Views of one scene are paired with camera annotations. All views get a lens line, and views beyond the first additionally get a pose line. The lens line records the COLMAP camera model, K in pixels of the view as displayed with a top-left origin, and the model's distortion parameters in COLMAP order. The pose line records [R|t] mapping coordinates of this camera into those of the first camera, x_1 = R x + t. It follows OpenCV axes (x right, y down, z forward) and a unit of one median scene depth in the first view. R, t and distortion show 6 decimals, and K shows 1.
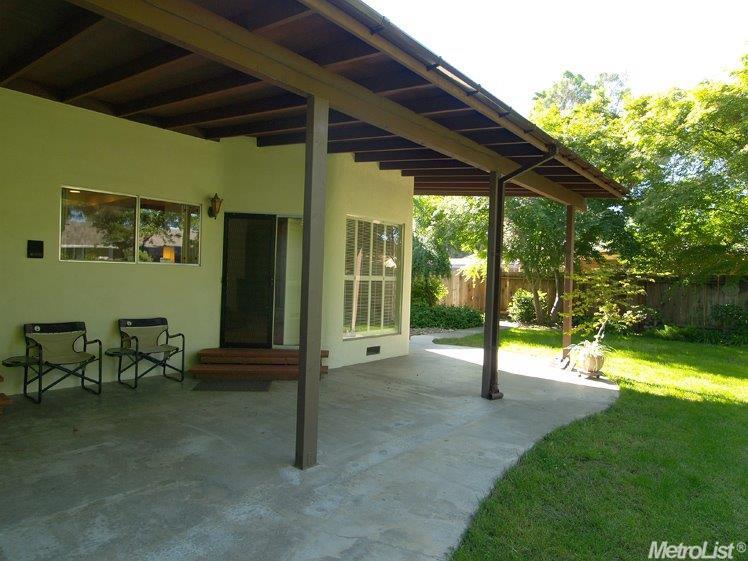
lens RADIAL K [[473.9, 0, 369.7], [0, 473.9, 279.7], [0, 0, 1]] dist [-0.019295, 0.000399]
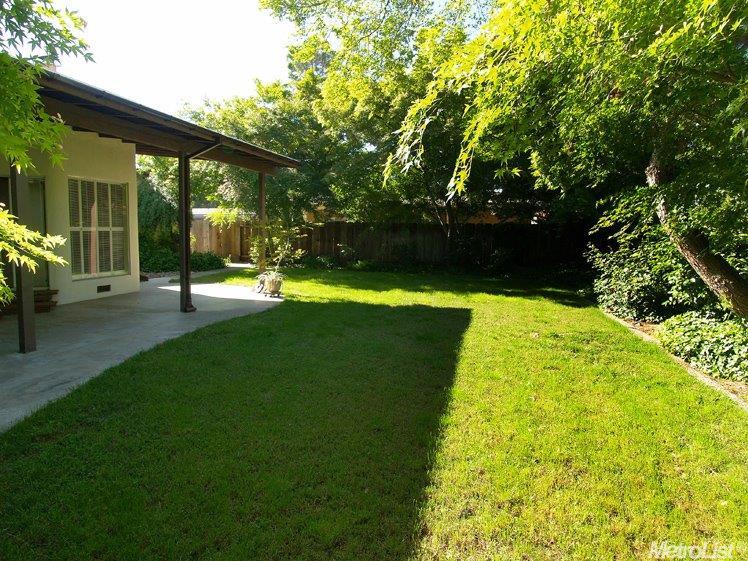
lens RADIAL K [[473.9, 0, 369.7], [0, 473.9, 279.7], [0, 0, 1]] dist [-0.019295, 0.000399]
pose [[0.899662, -0.060426, 0.432386, 0.102666], [0.012677, 0.993574, 0.112476, -0.001604], [-0.436404, -0.095709, 0.894646, -0.390624]]
